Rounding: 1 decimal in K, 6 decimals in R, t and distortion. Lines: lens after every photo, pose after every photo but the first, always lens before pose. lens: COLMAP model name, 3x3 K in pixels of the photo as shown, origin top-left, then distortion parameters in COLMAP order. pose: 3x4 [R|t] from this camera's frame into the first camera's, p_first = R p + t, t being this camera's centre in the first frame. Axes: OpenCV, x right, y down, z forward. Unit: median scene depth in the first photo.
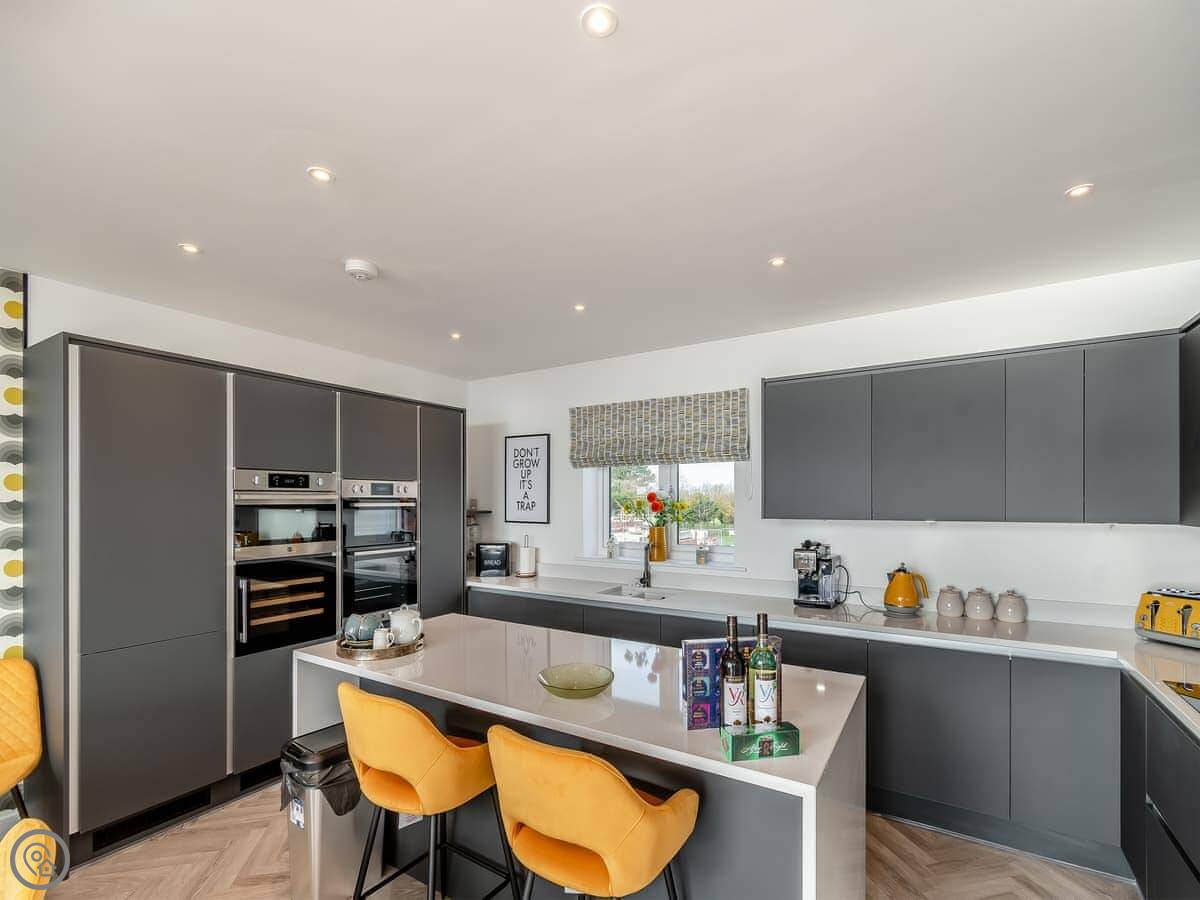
lens RADIAL K [[555.9, 0, 597.5], [0, 555.9, 505.0], [0, 0, 1]] dist [-0.001074, -0.000206]
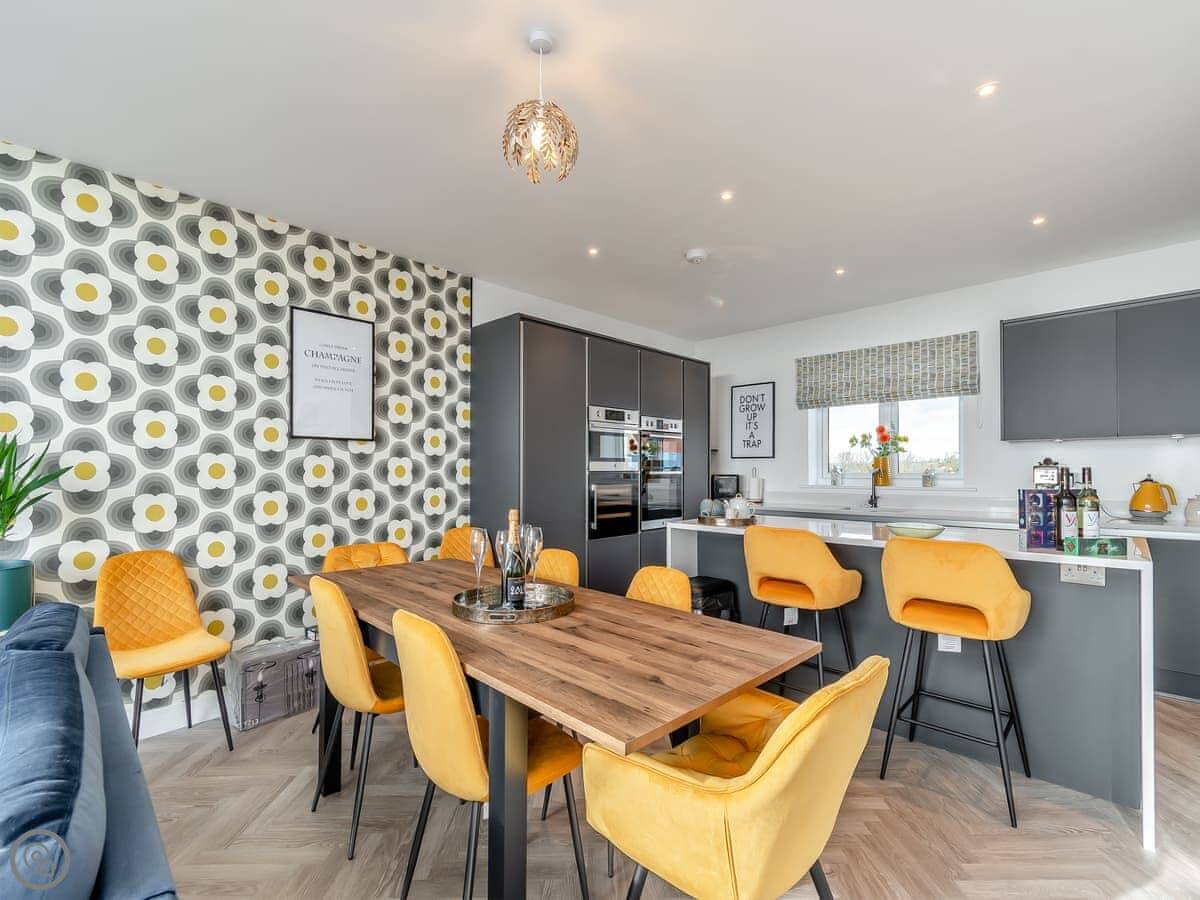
lens RADIAL K [[545.6, 0, 599.7], [0, 545.6, 472.4], [0, 0, 1]] dist [-0.001006, -0.000167]
pose [[0.978128, -0.003280, -0.207980, -0.252147], [0.002895, 0.999993, -0.002157, 0.079806], [0.207986, 0.001508, 0.978131, -0.255595]]
